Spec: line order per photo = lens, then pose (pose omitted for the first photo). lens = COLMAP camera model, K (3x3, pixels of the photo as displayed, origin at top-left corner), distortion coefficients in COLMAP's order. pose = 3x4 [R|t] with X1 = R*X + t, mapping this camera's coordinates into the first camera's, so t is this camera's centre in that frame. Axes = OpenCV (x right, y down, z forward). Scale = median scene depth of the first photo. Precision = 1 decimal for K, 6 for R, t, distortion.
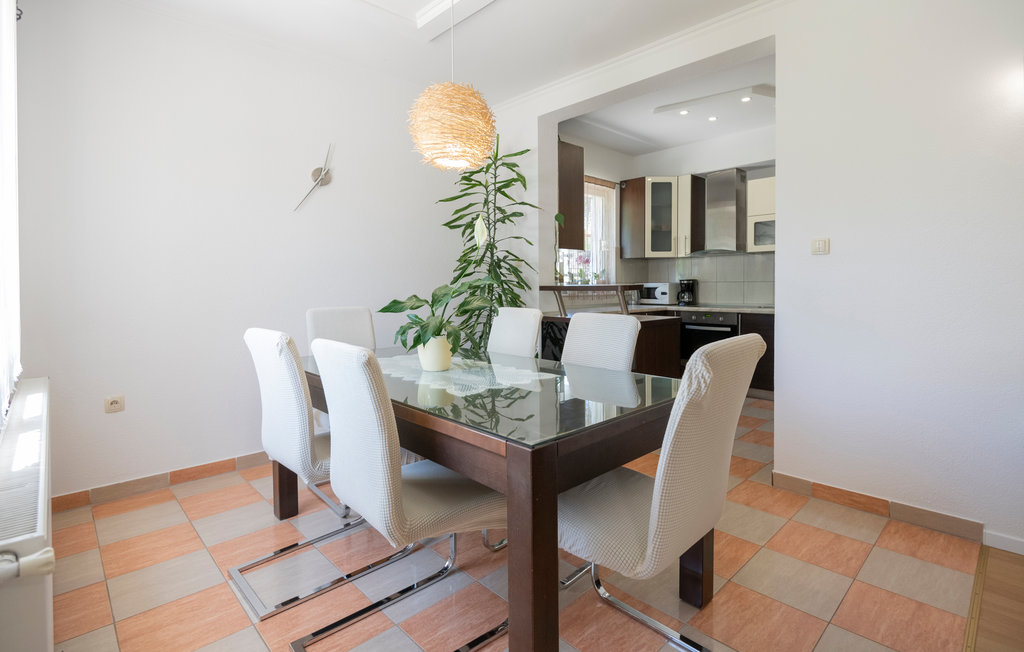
lens RADIAL K [[495.5, 0, 514.1], [0, 495.5, 284.8], [0, 0, 1]] dist [-0.000871, -0.000153]
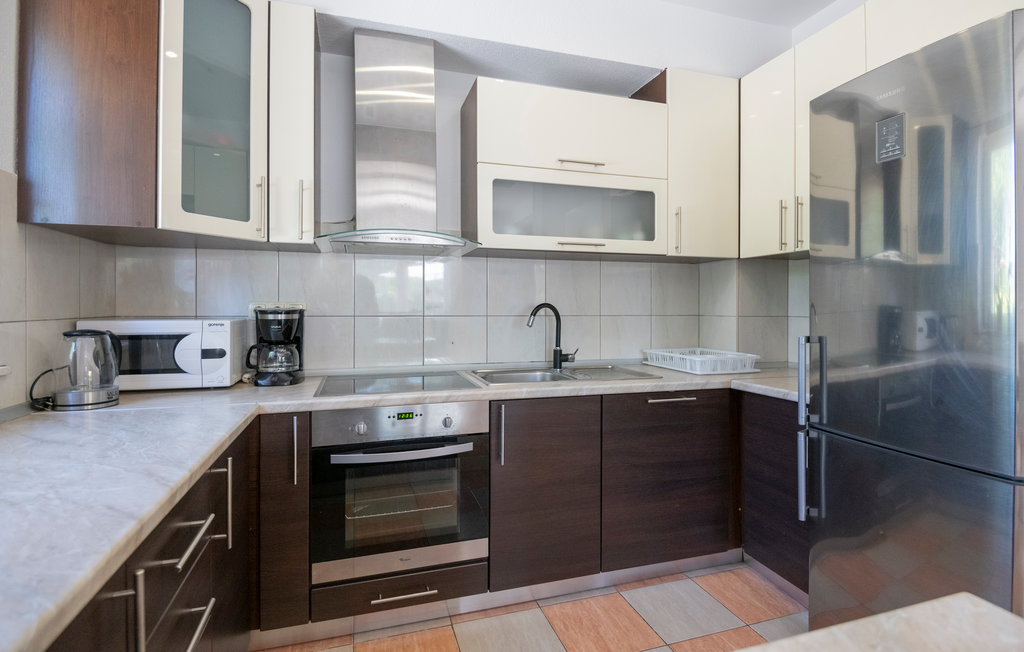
lens RADIAL K [[481.9, 0, 513.0], [0, 481.9, 307.0], [0, 0, 1]] dist [-0.000446, -0.000166]
pose [[0.415774, 0.024077, 0.909149, 0.103382], [-0.001142, 0.999663, -0.025952, -0.004473], [-0.909467, 0.009752, 0.415661, 0.704064]]
